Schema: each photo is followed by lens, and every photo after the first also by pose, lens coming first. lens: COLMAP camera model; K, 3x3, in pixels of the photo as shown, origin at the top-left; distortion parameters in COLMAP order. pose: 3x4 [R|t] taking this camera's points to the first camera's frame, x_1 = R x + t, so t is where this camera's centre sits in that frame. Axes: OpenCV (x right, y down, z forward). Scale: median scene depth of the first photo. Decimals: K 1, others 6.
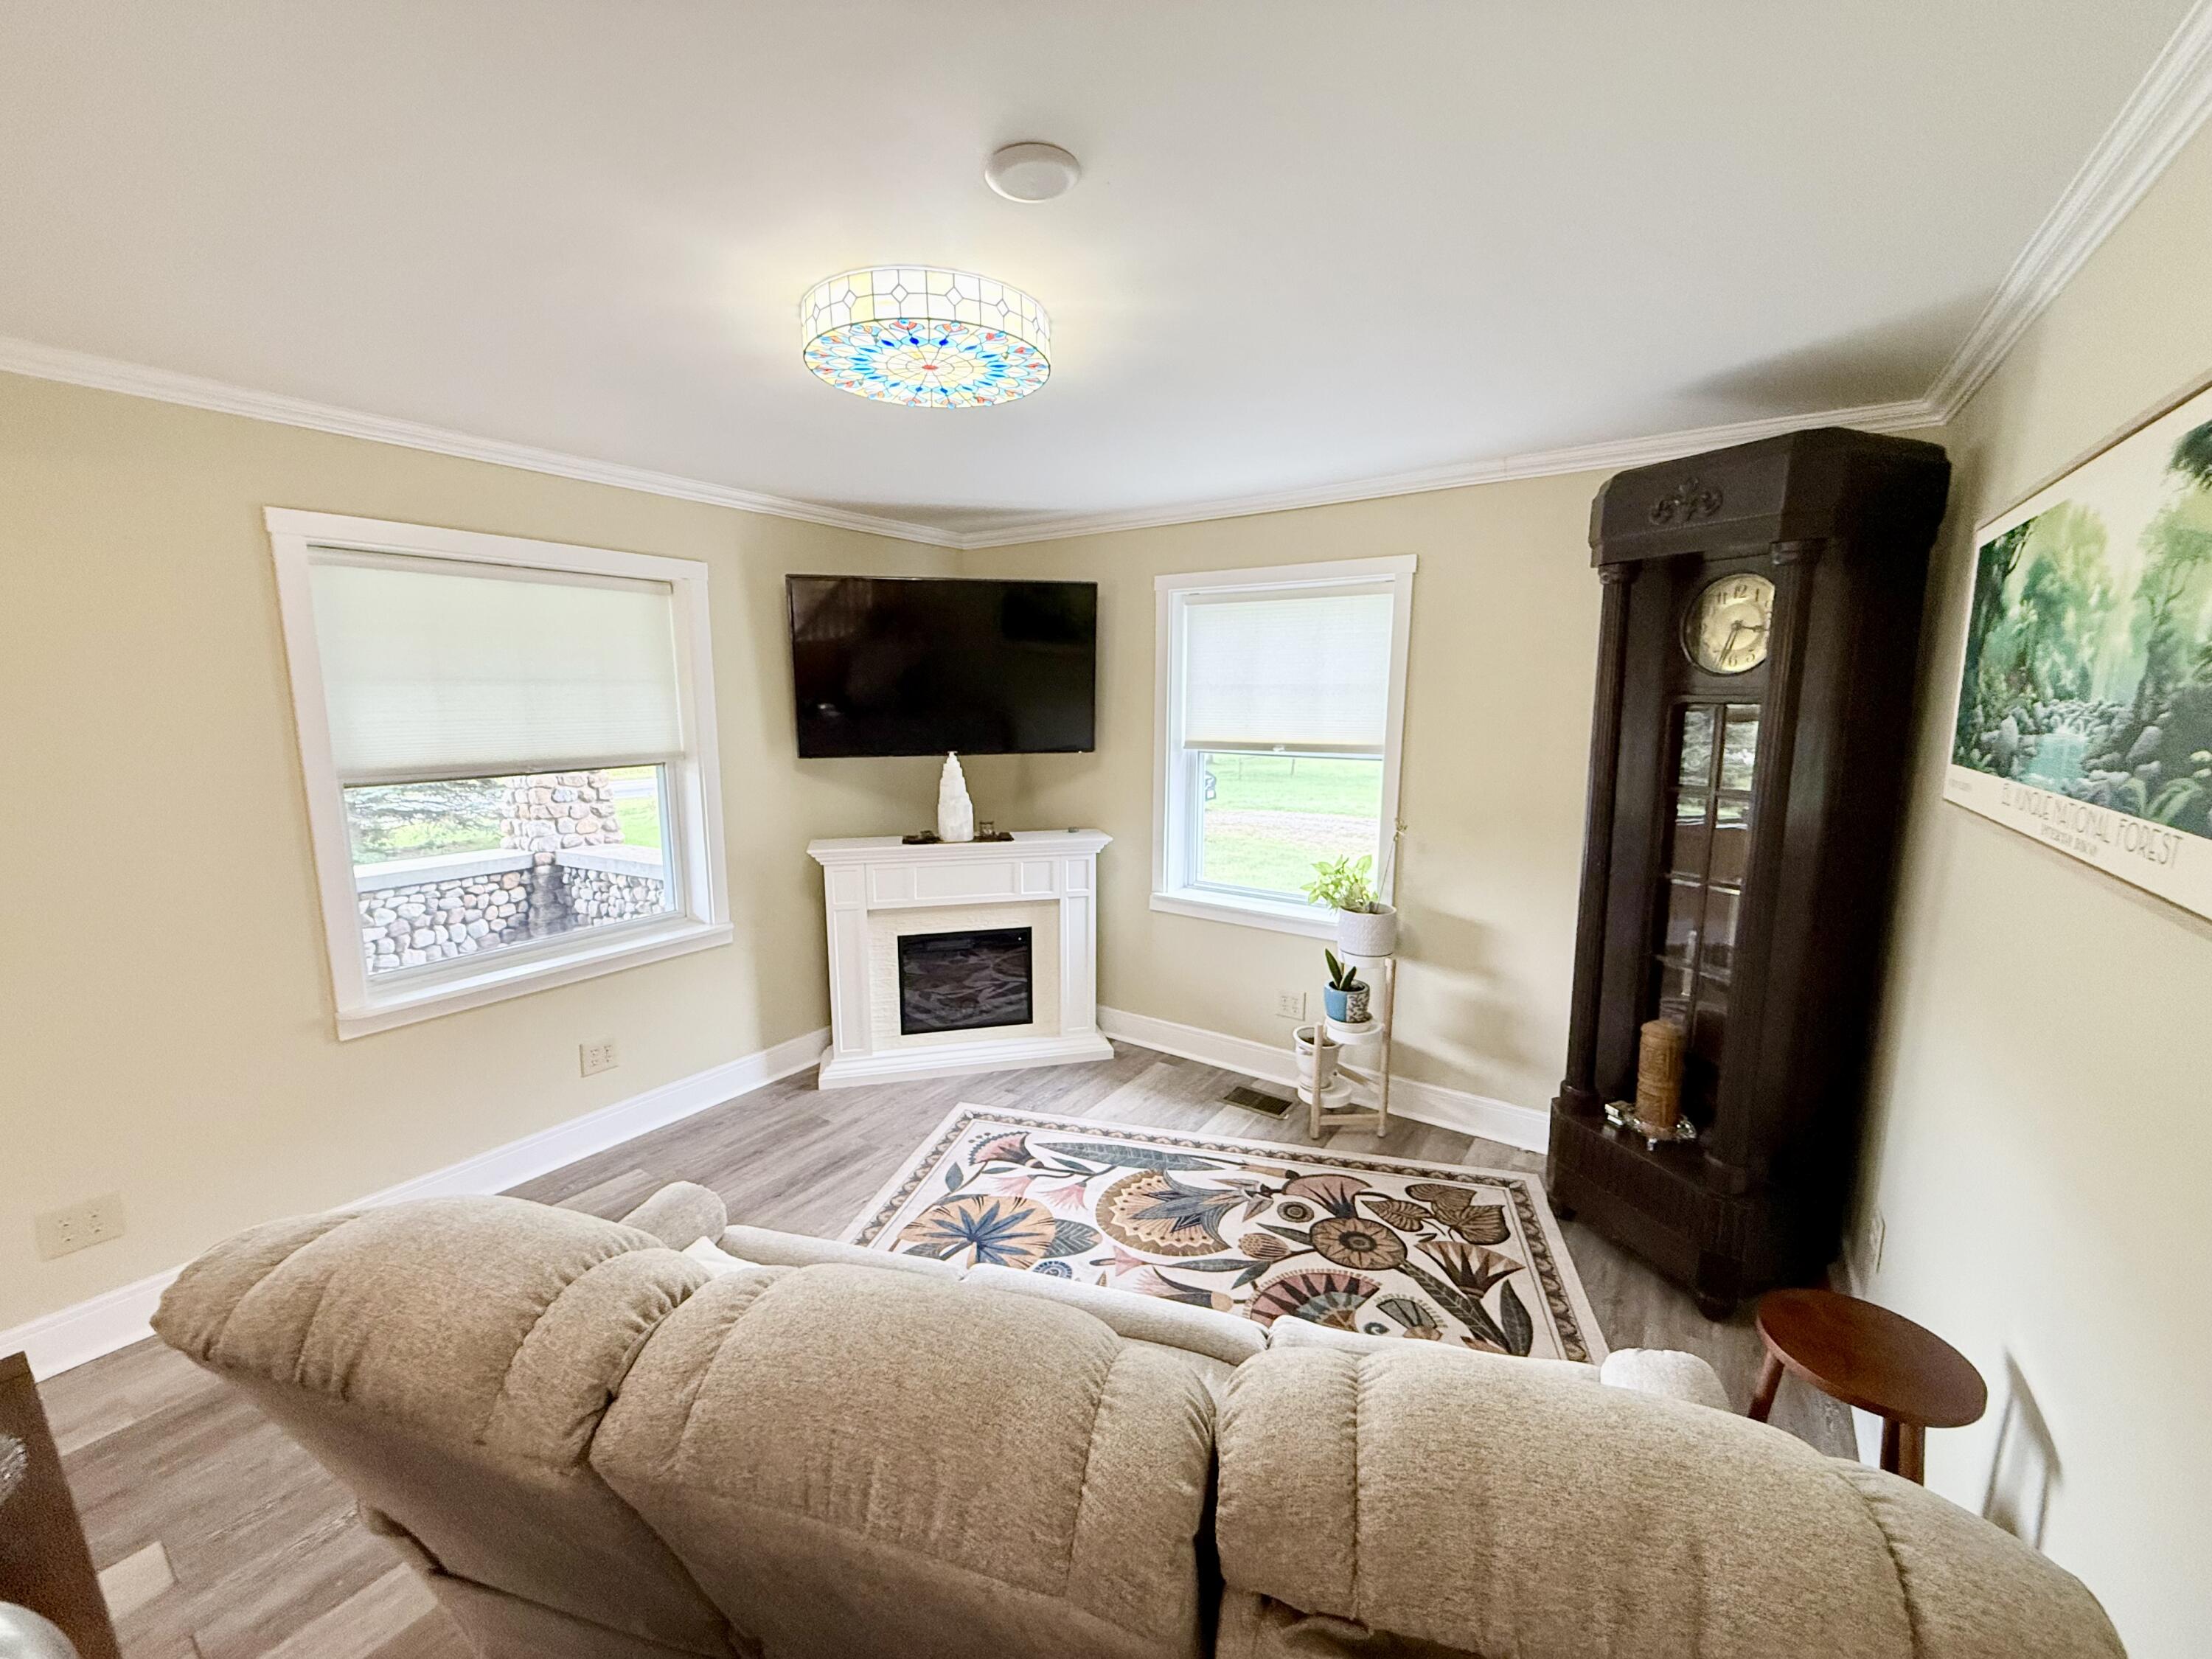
lens RADIAL K [[885.5, 0, 1092.6], [0, 885.5, 827.8], [0, 0, 1]] dist [0.002631, 0.000389]
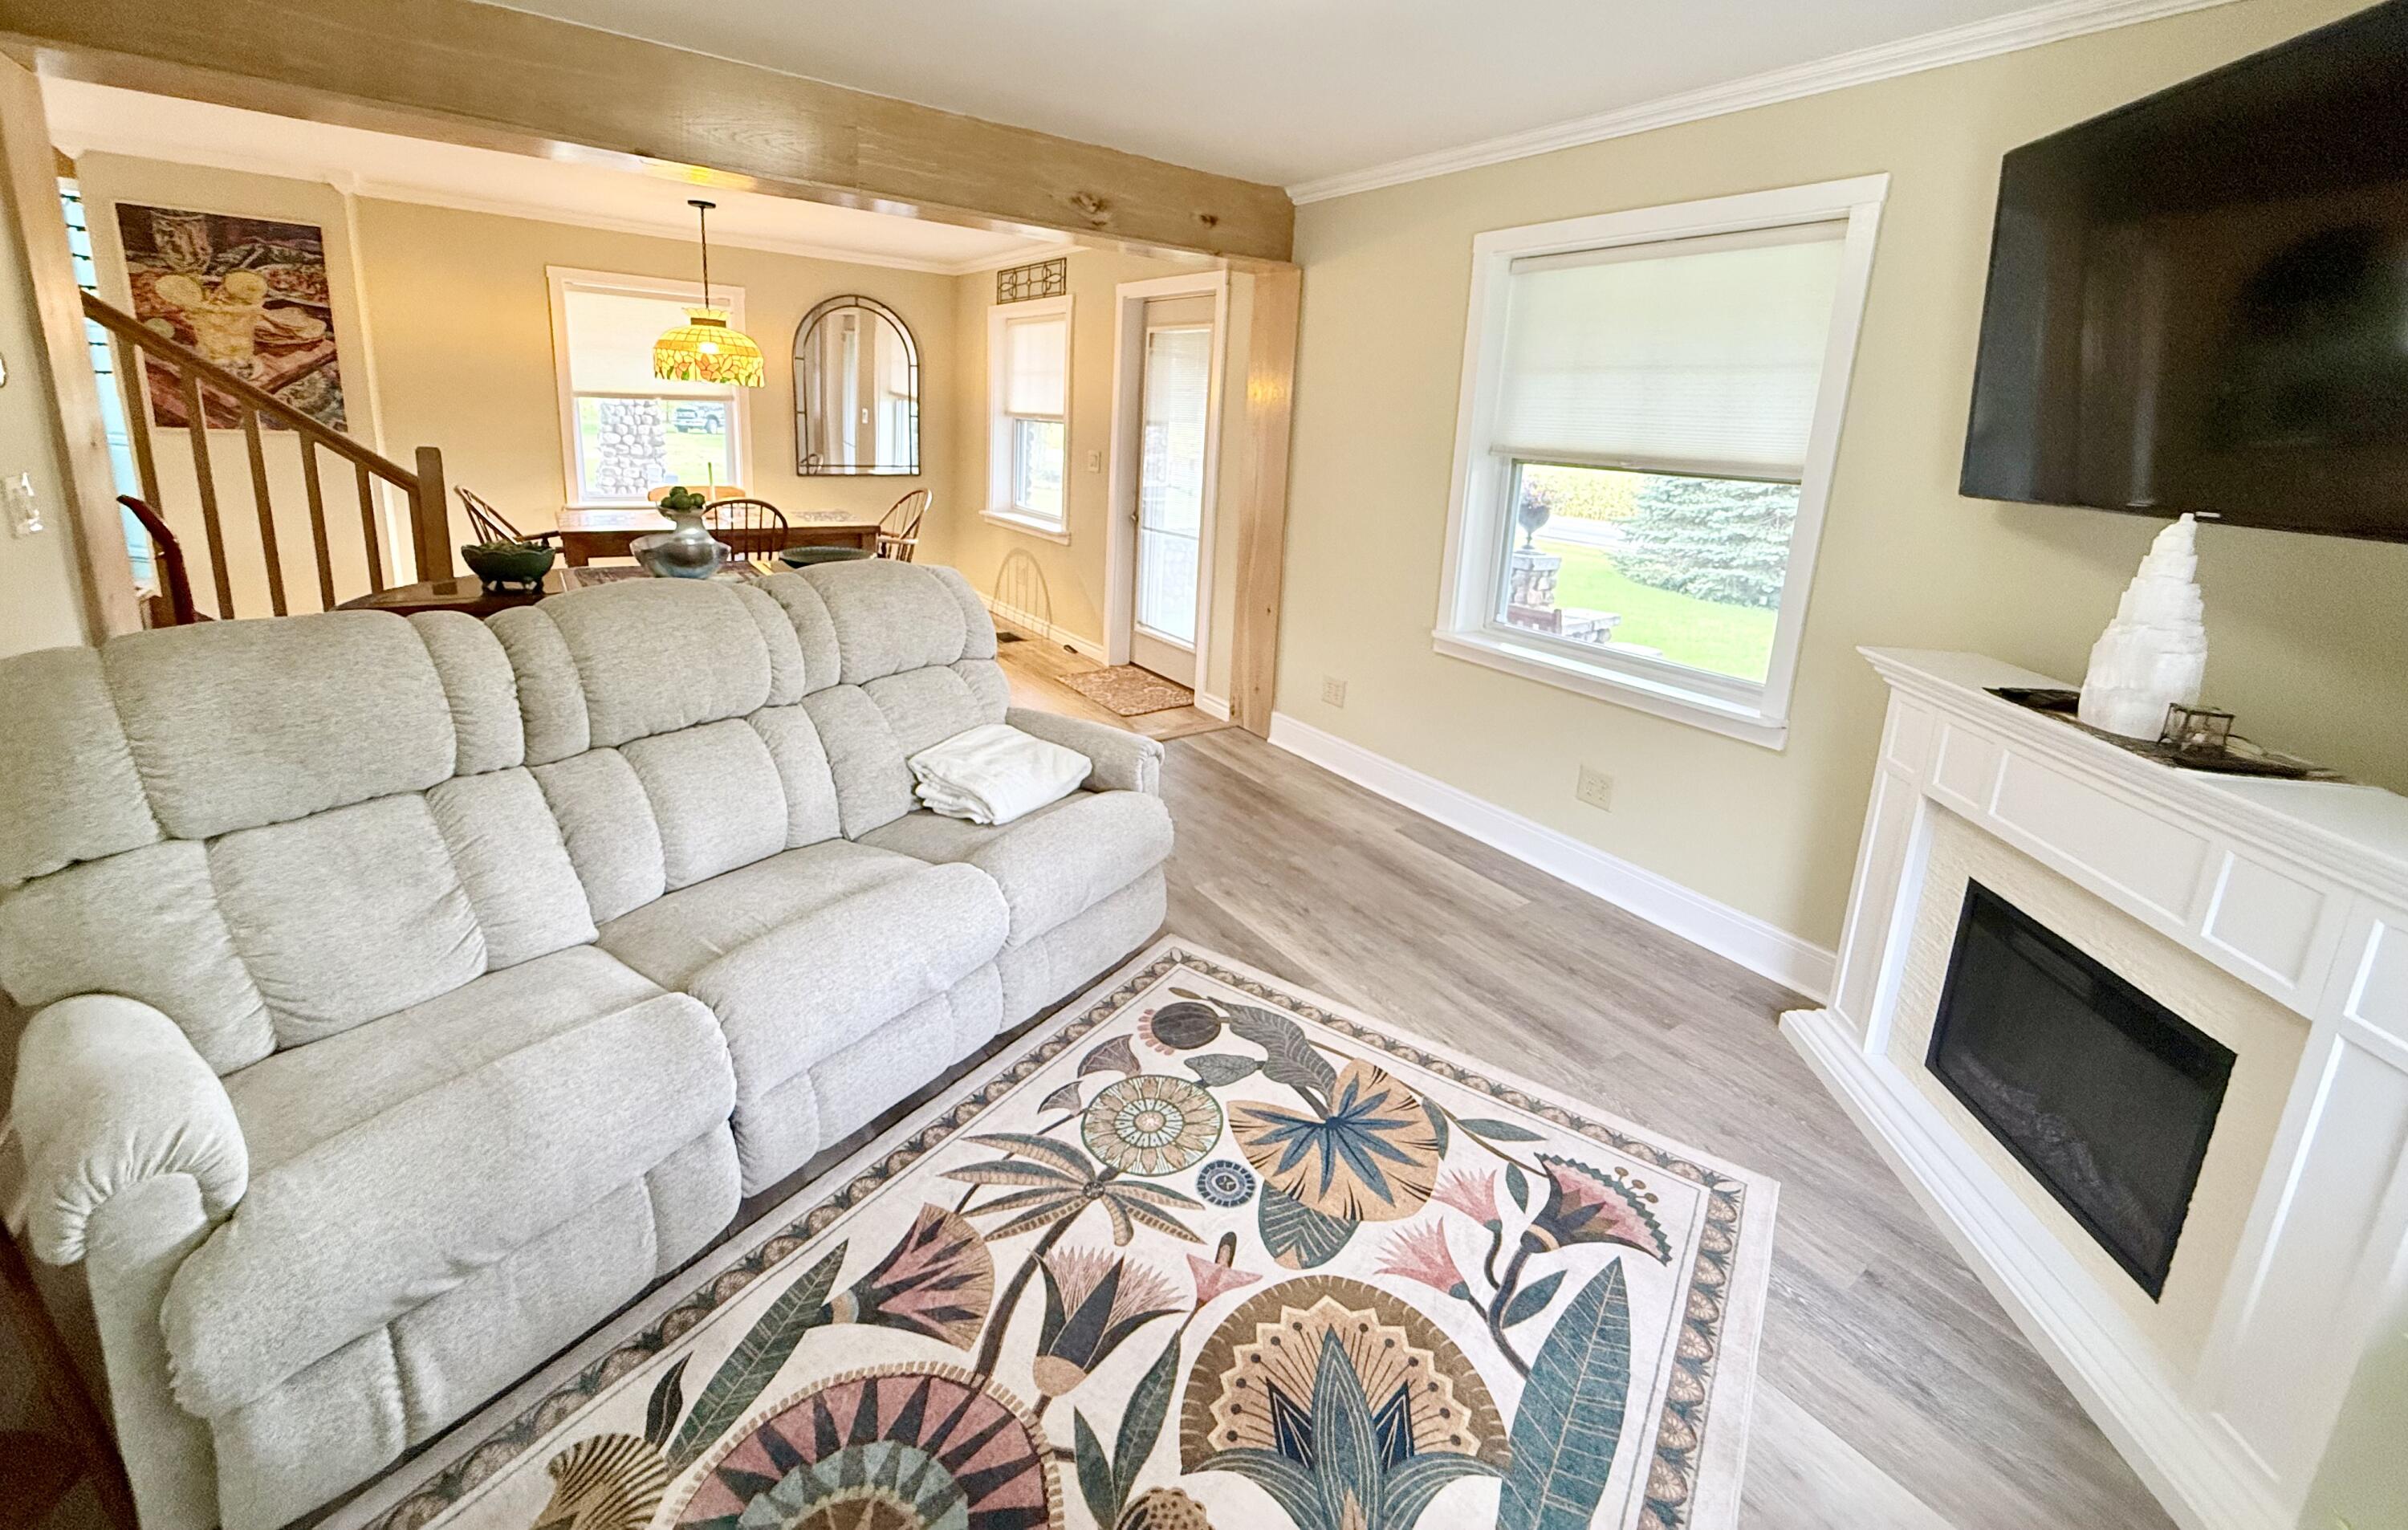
lens RADIAL K [[959.9, 0, 1213.4], [0, 959.9, 629.9], [0, 0, 1]] dist [-0.000471, -0.000148]
pose [[-0.327819, 0.182618, -0.926923, 0.462795], [-0.197984, 0.946074, 0.256410, -0.072326], [0.923763, 0.267572, -0.273985, 0.882396]]
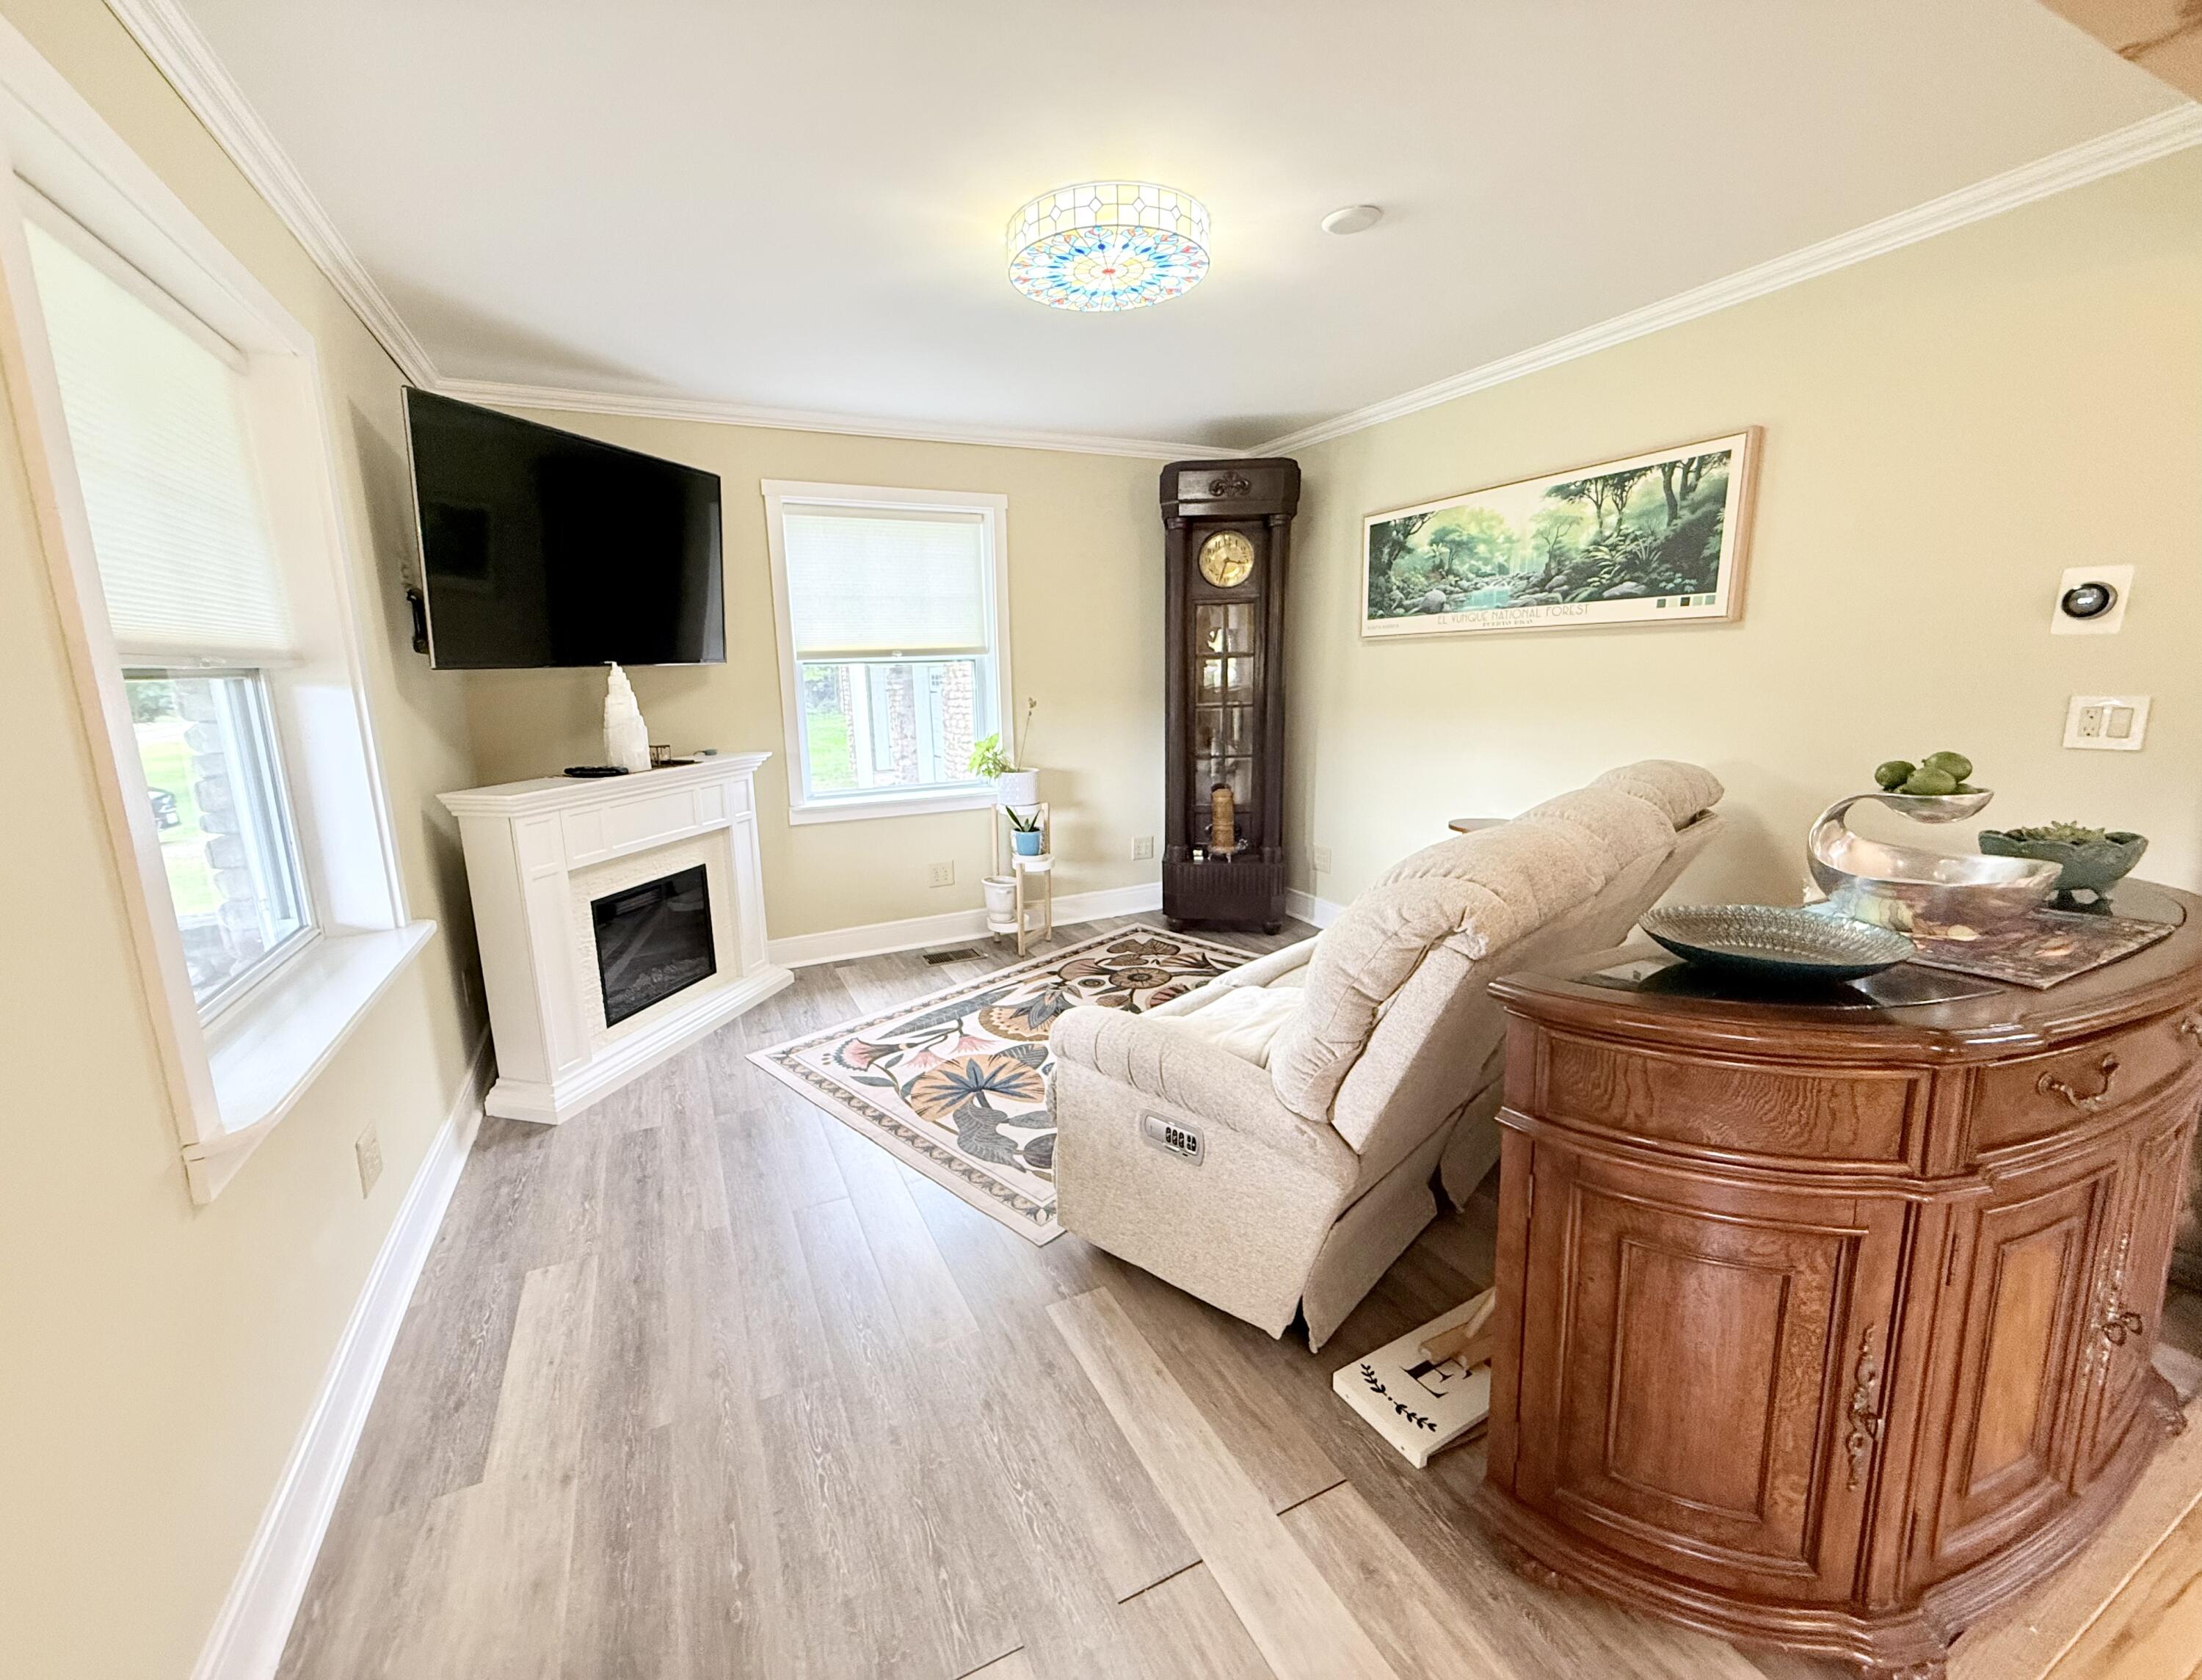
lens RADIAL K [[892.6, 0, 1086.9], [0, 892.6, 835.8], [0, 0, 1]] dist [-0.001164, -0.000029]
pose [[0.487692, -0.176528, 0.854982, -0.810218], [0.157105, 0.981101, 0.112954, 0.055451], [-0.858764, 0.079235, 0.506209, 0.277148]]
